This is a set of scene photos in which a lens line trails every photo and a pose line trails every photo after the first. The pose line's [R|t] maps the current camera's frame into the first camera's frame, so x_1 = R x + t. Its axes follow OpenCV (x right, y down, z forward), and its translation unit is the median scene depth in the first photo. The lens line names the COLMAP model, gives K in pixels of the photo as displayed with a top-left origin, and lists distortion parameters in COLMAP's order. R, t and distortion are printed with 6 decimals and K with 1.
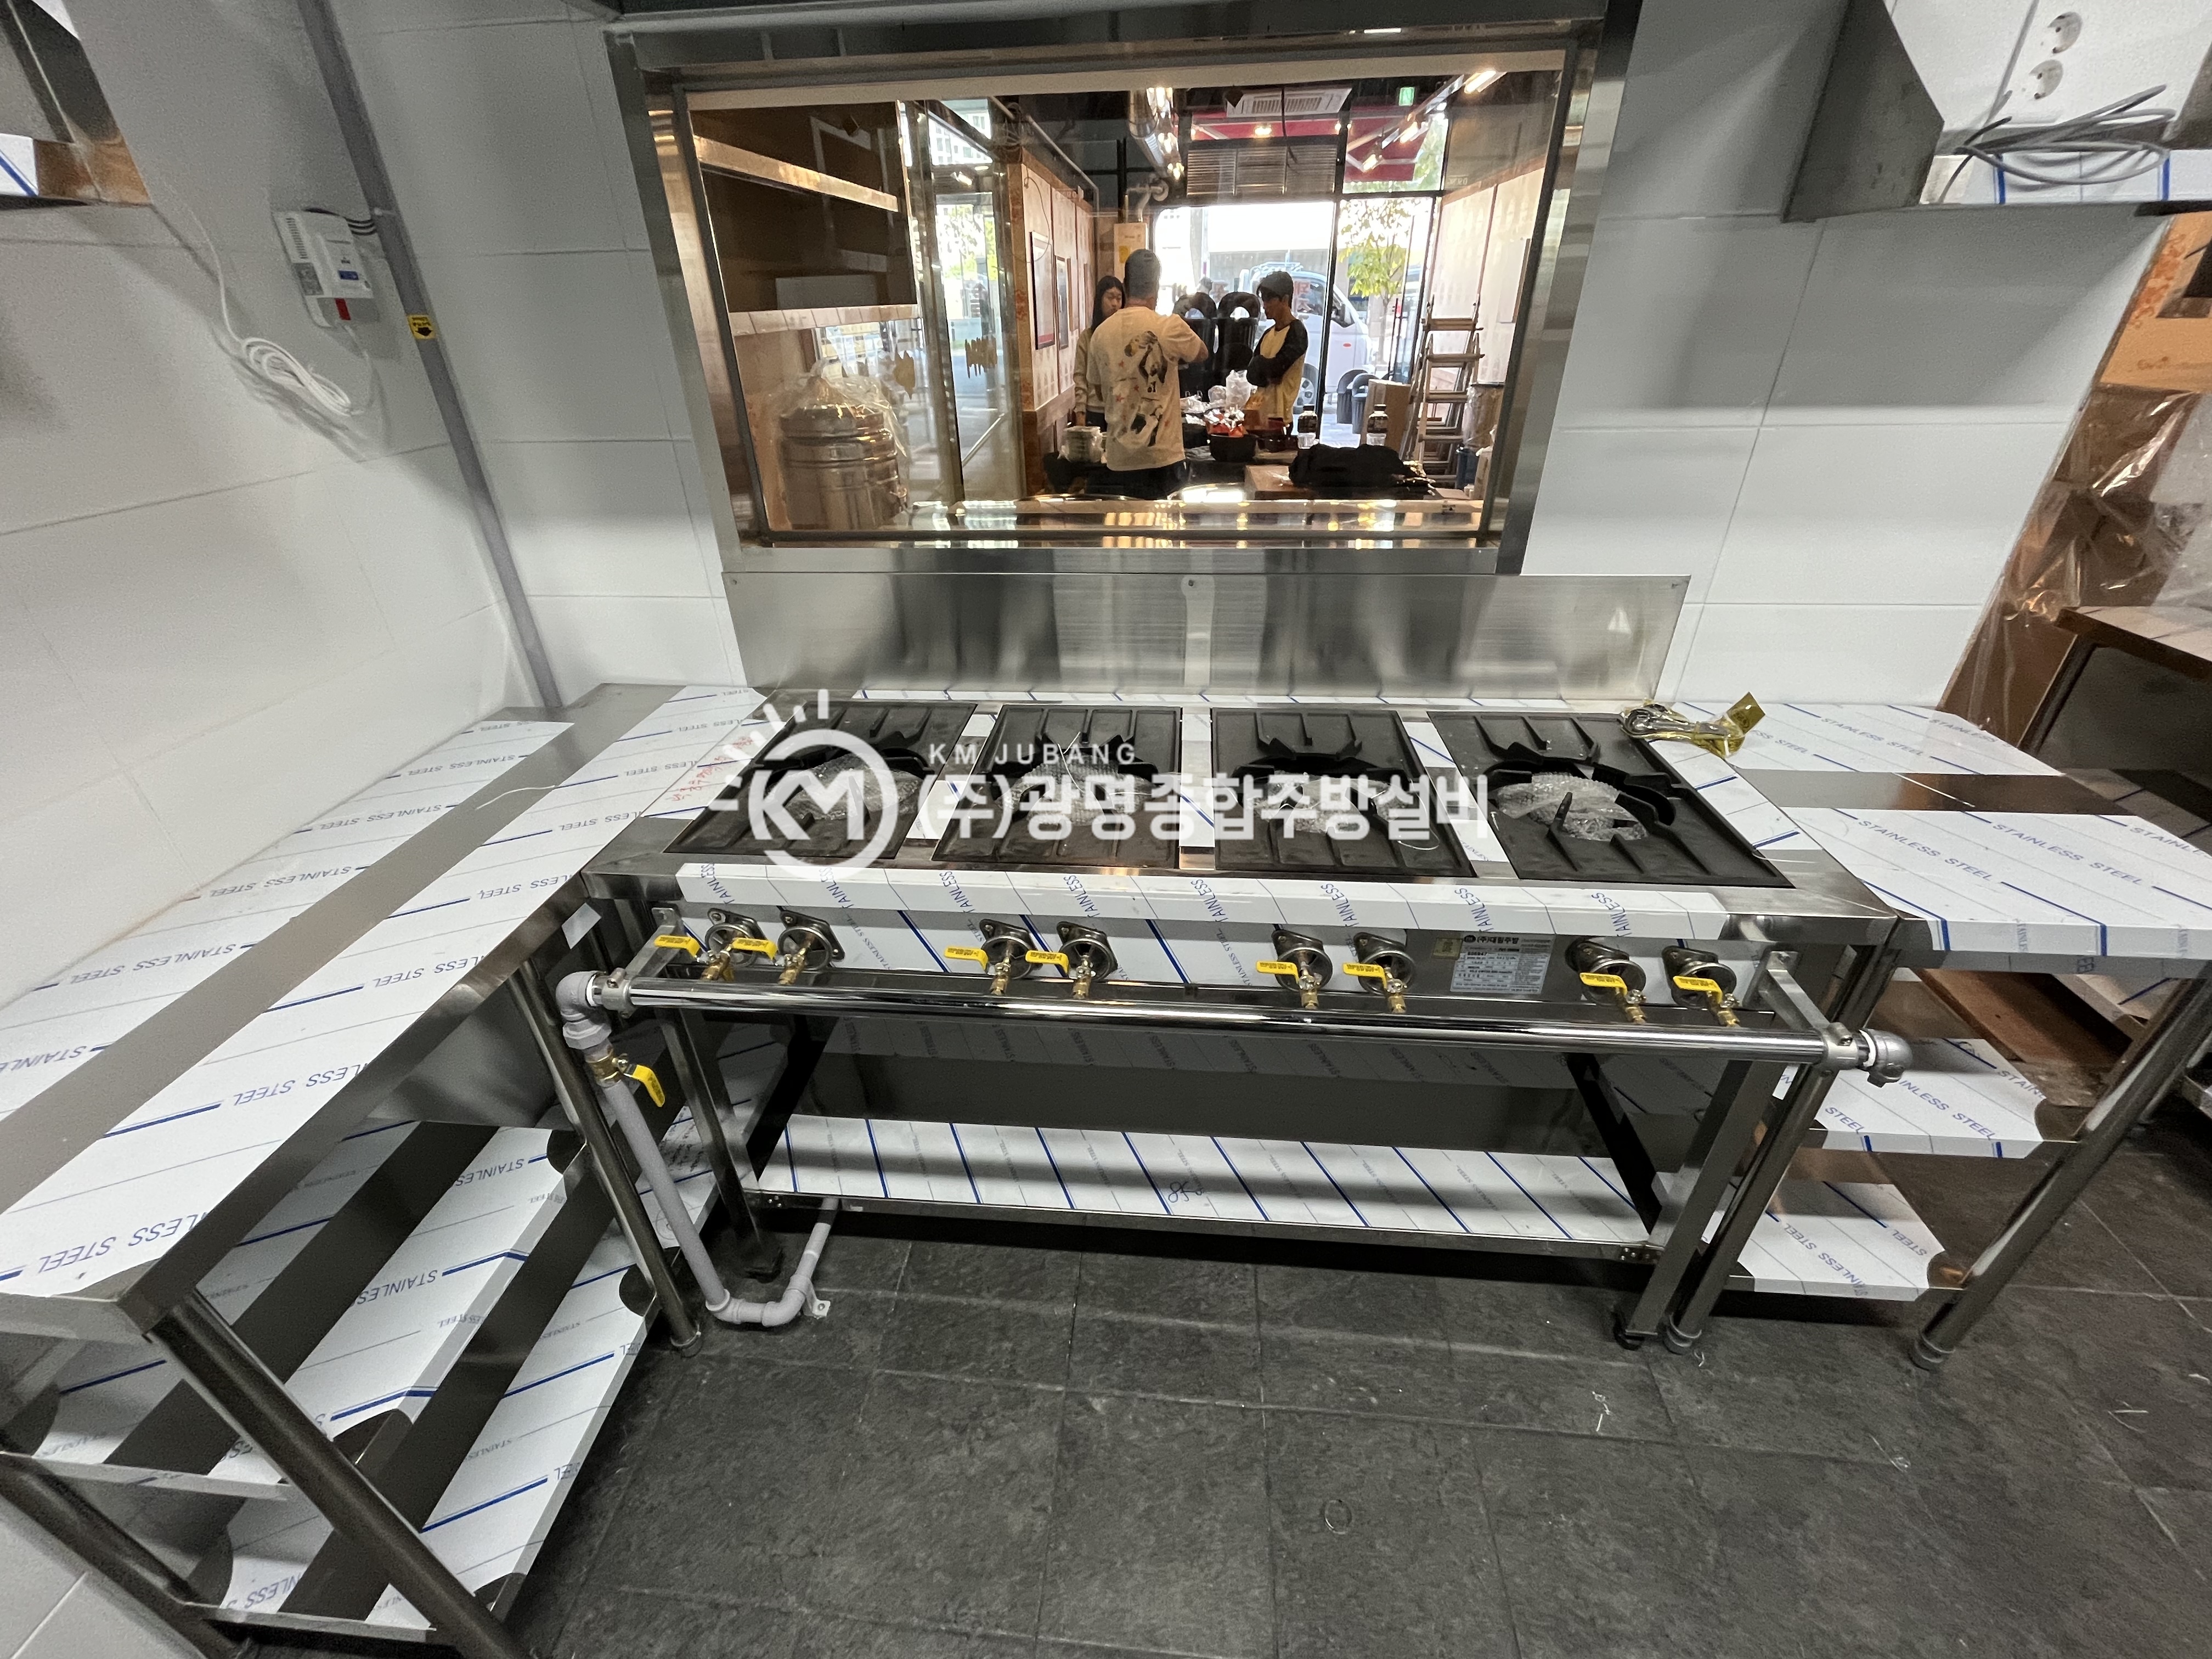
lens RADIAL K [[903.7, 0, 1097.3], [0, 903.7, 822.7], [0, 0, 1]] dist [-0.004282, -0.000215]
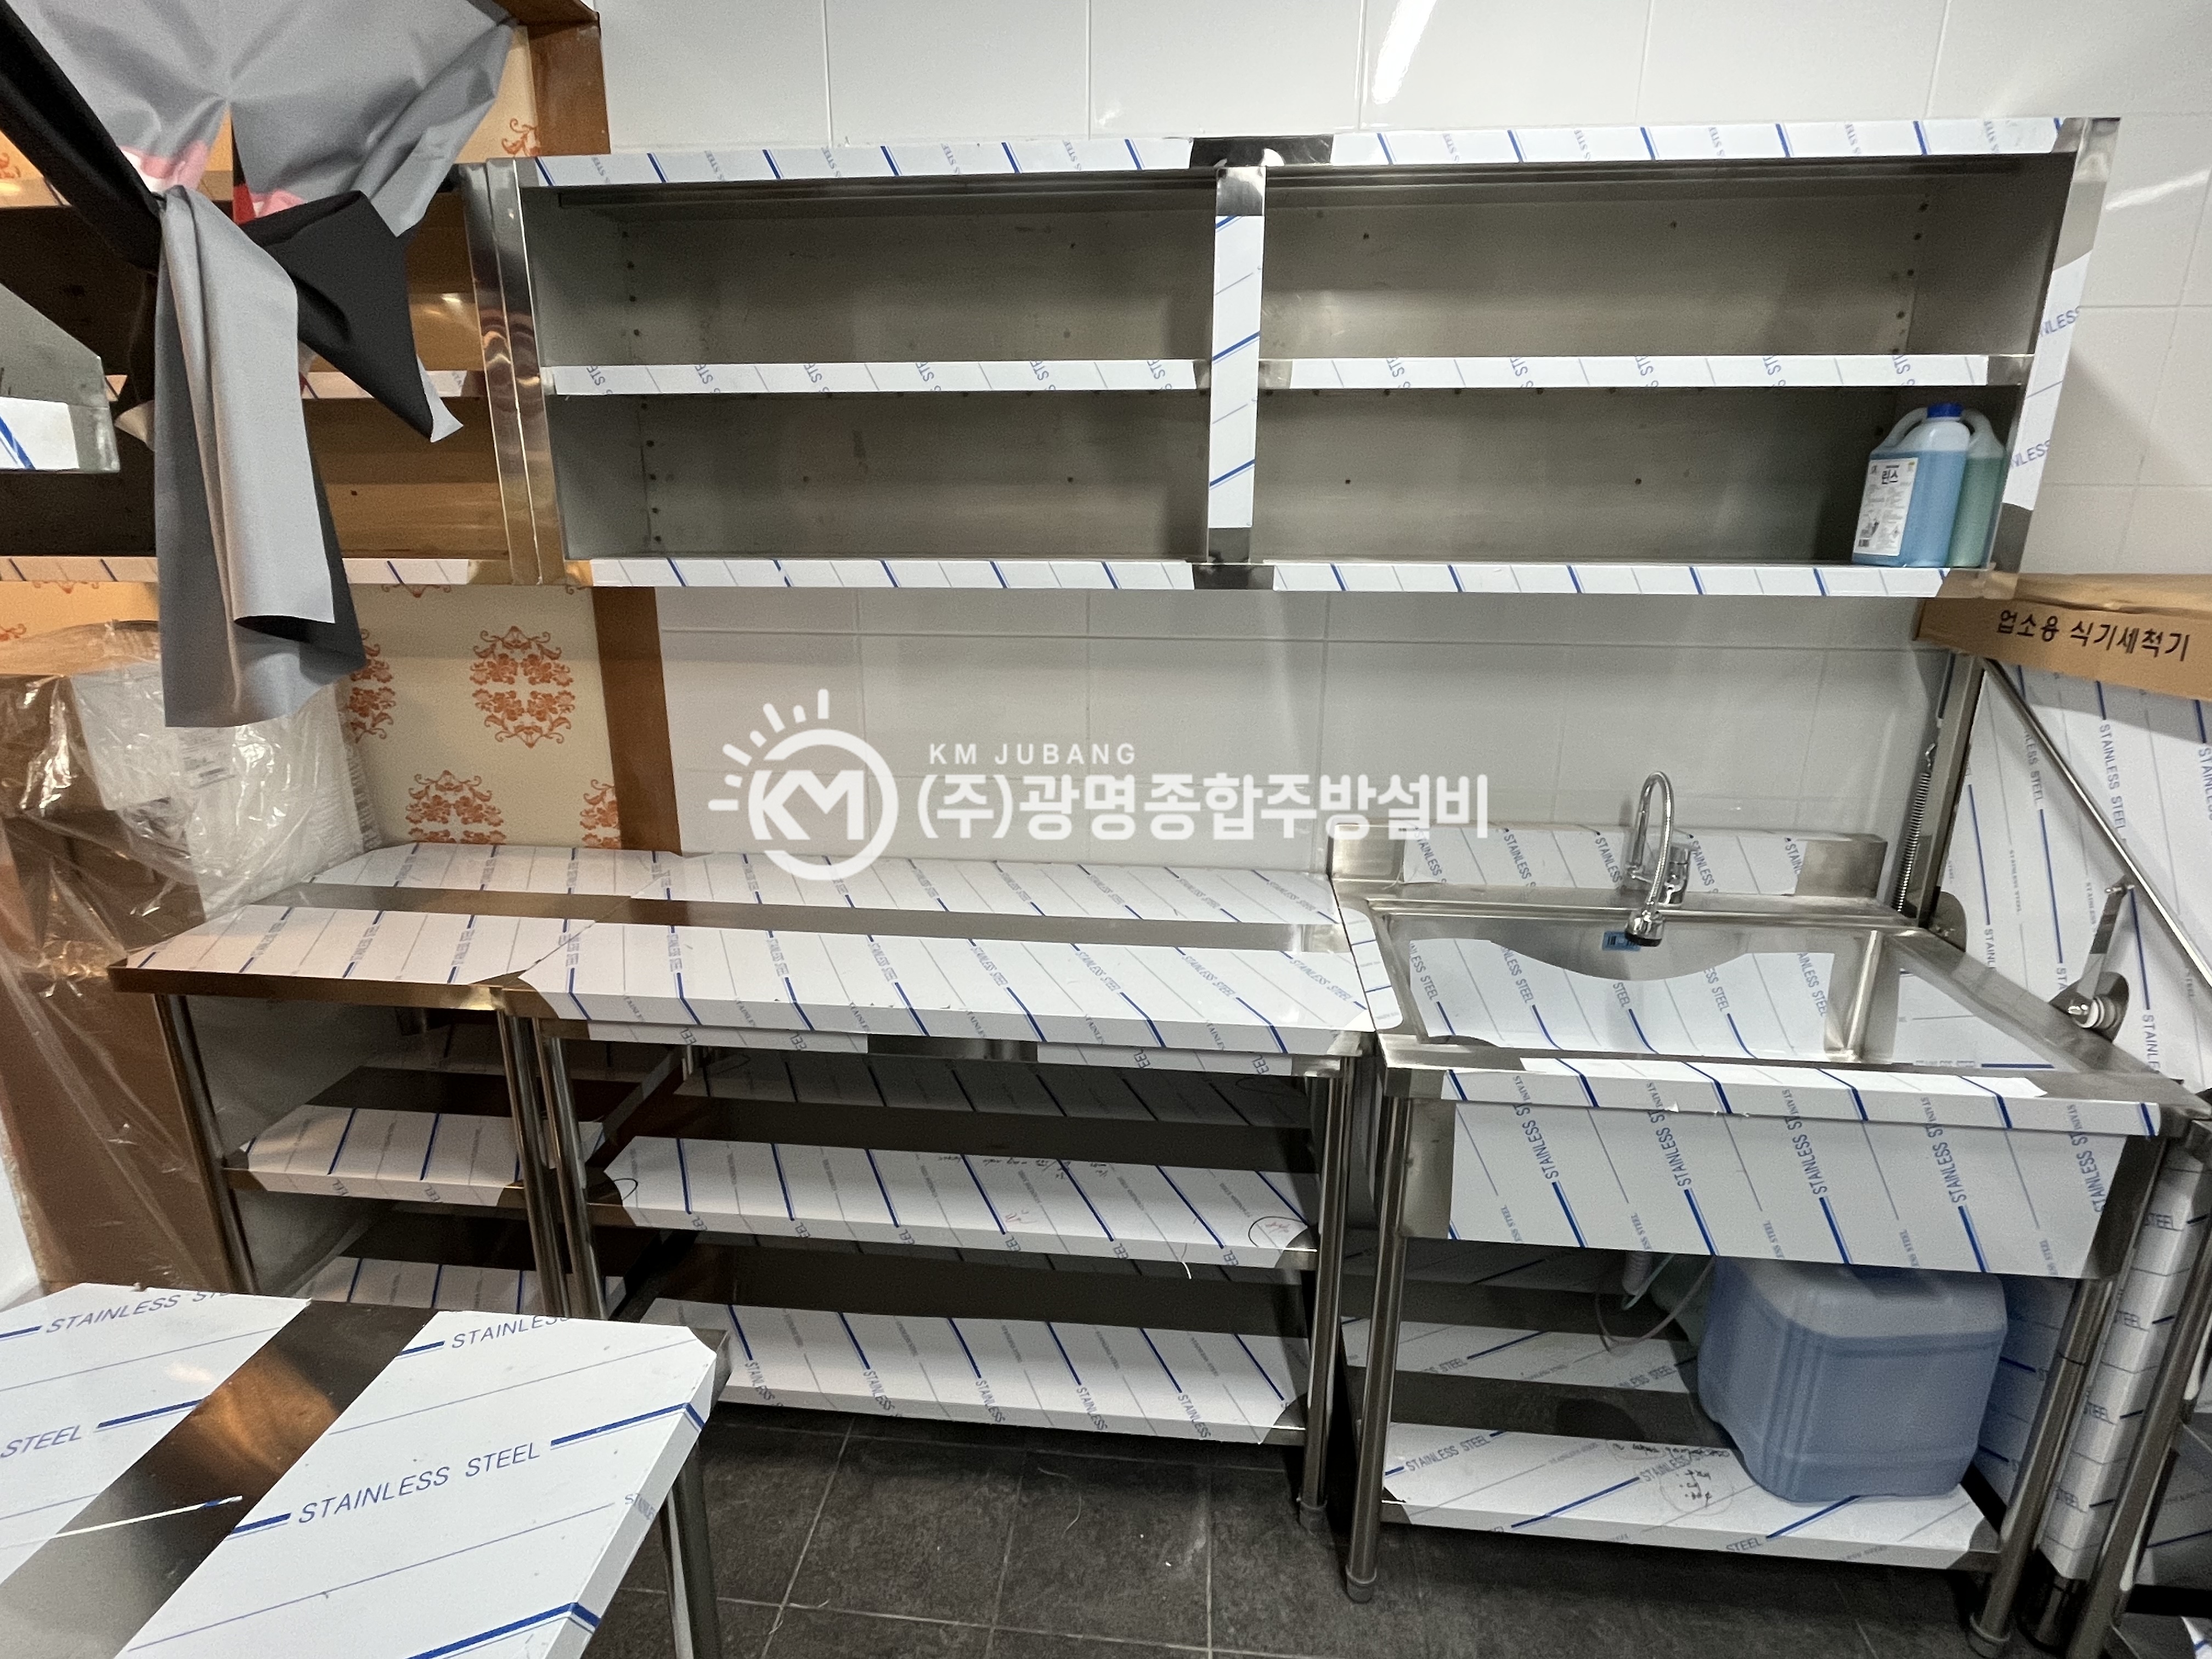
lens RADIAL K [[1119.0, 0, 1108.5], [0, 1119.0, 821.3], [0, 0, 1]] dist [-0.002732, -0.001342]
pose [[-0.011726, -0.255952, 0.966618, 0.287357], [0.498965, 0.836233, 0.227481, -0.151565], [-0.866543, 0.484977, 0.117905, 0.195370]]
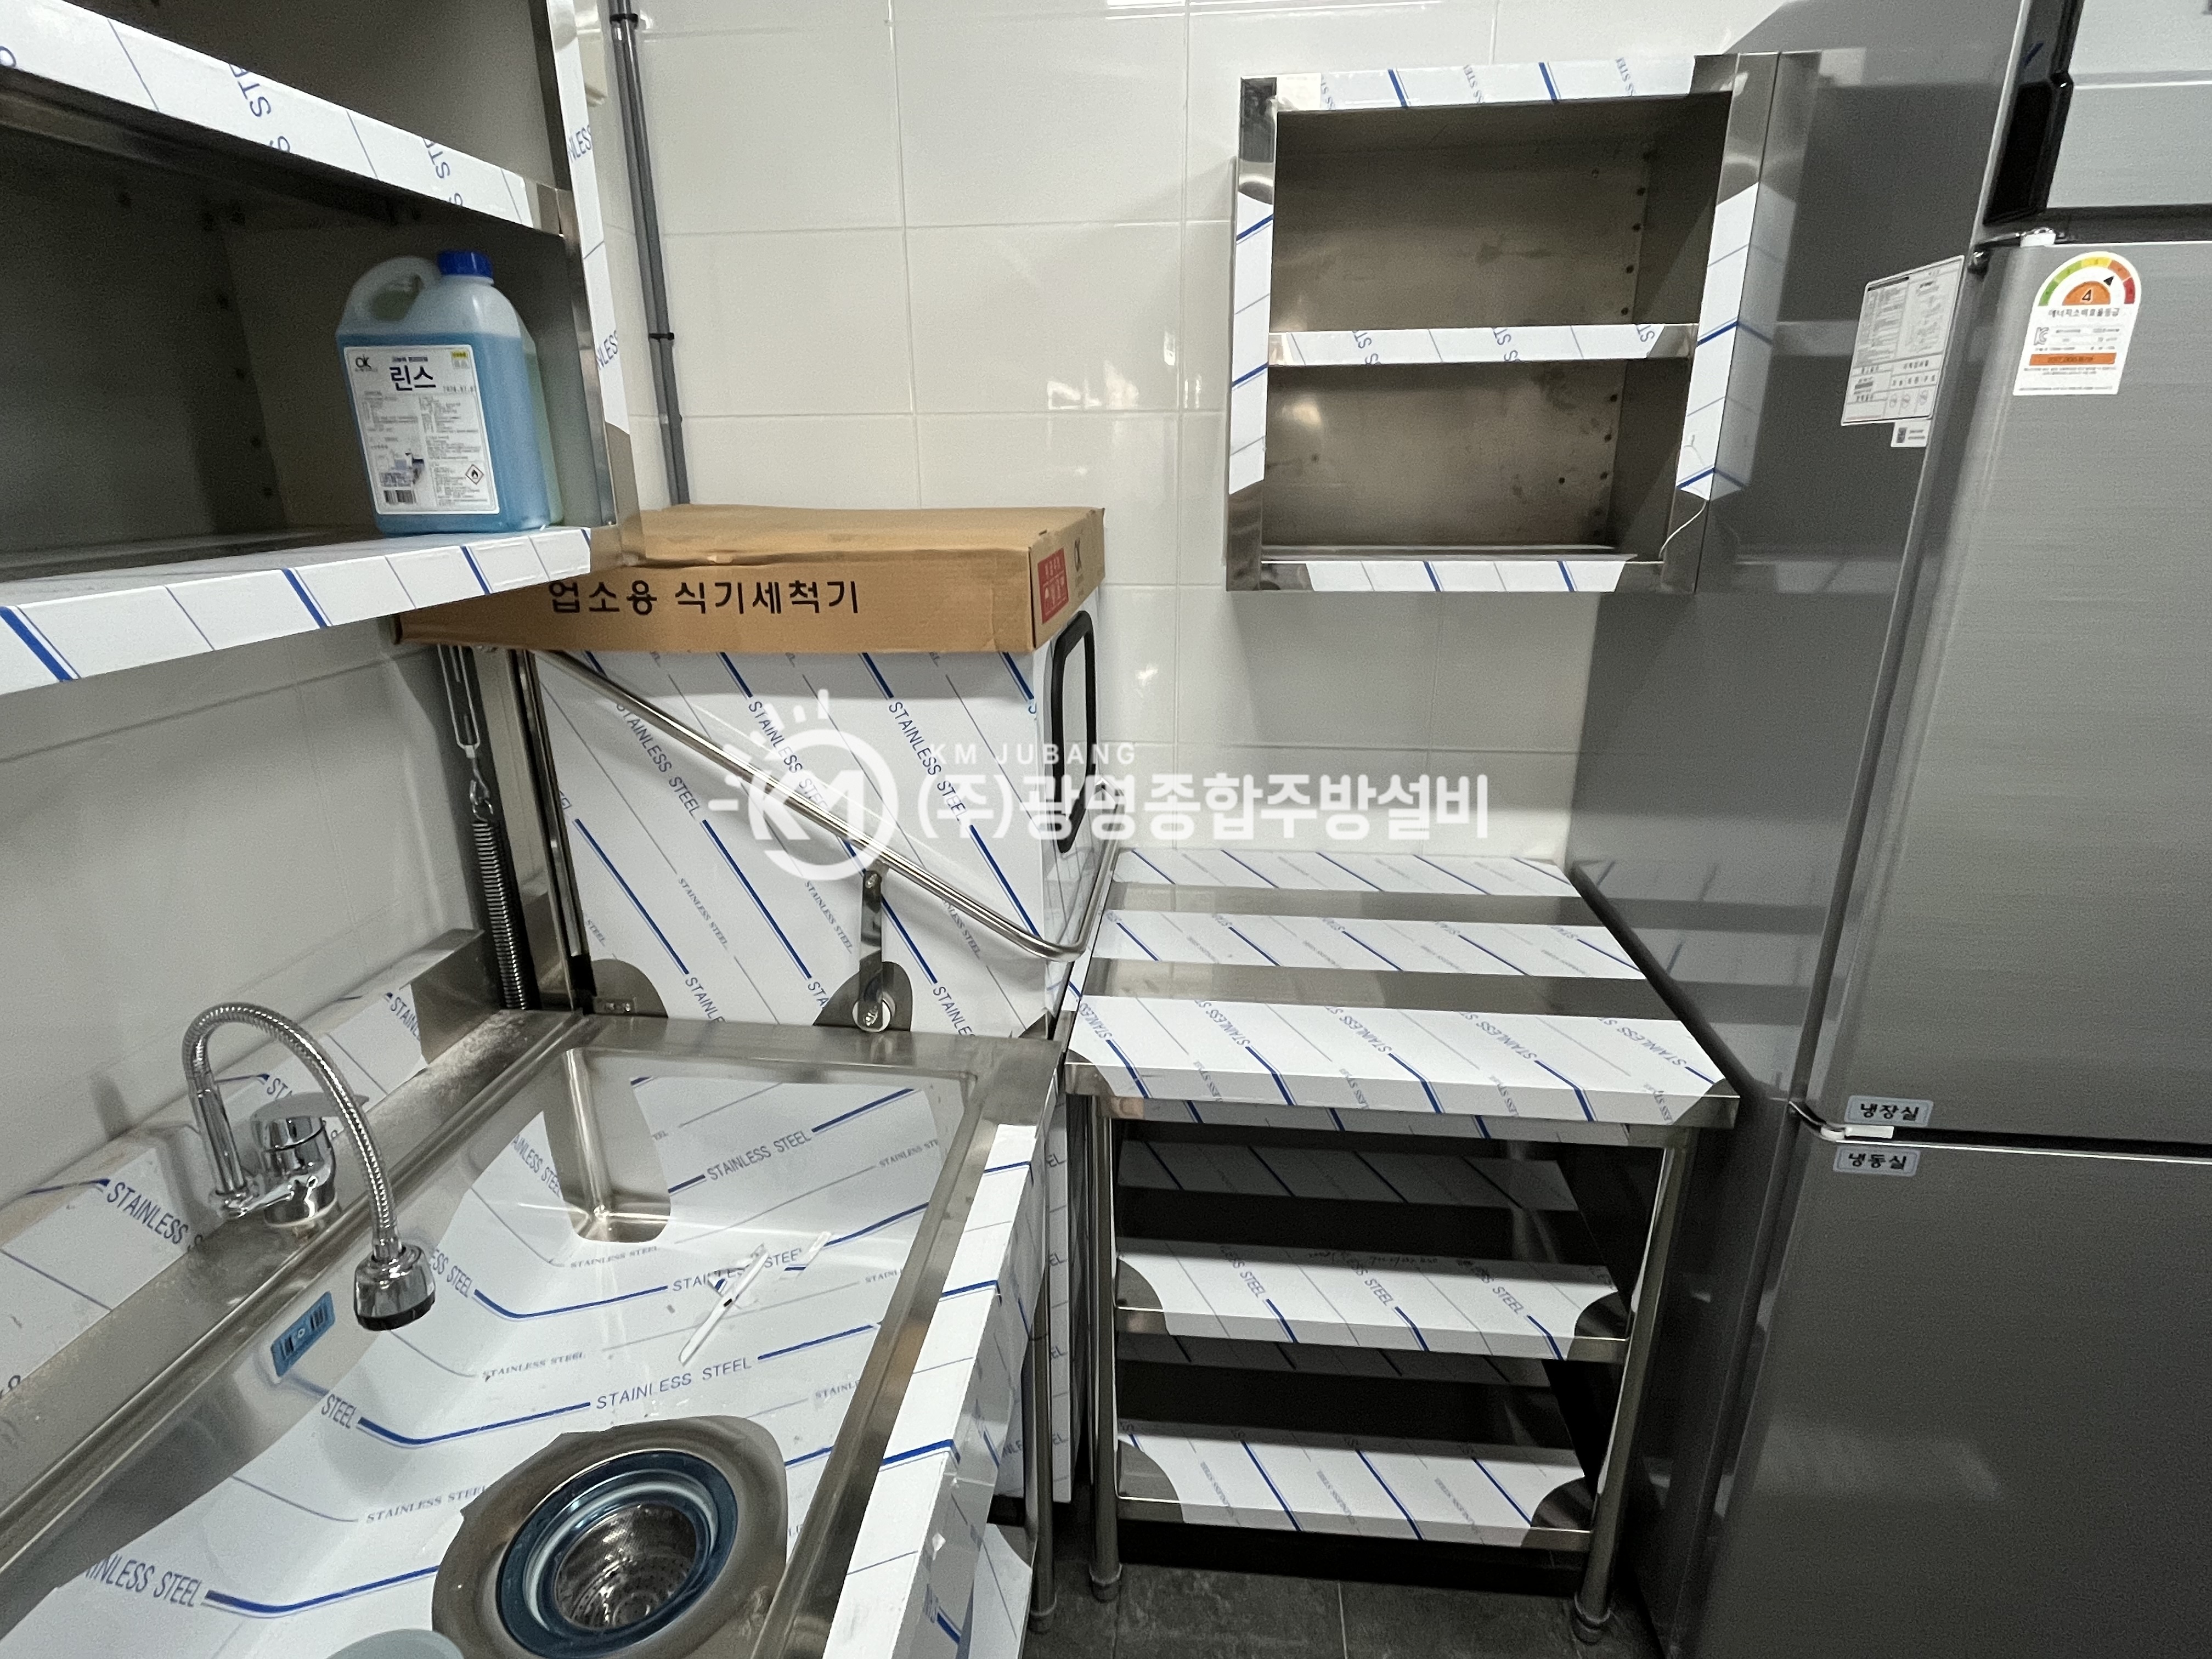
lens RADIAL K [[1119.0, 0, 1104.3], [0, 1119.0, 828.8], [0, 0, 1]] dist [-0.002732, -0.001342]
pose [[-0.999524, 0.023259, 0.020277, 0.835515], [0.030560, 0.655363, 0.754695, -0.112105], [0.004264, 0.754955, -0.655762, 0.125826]]
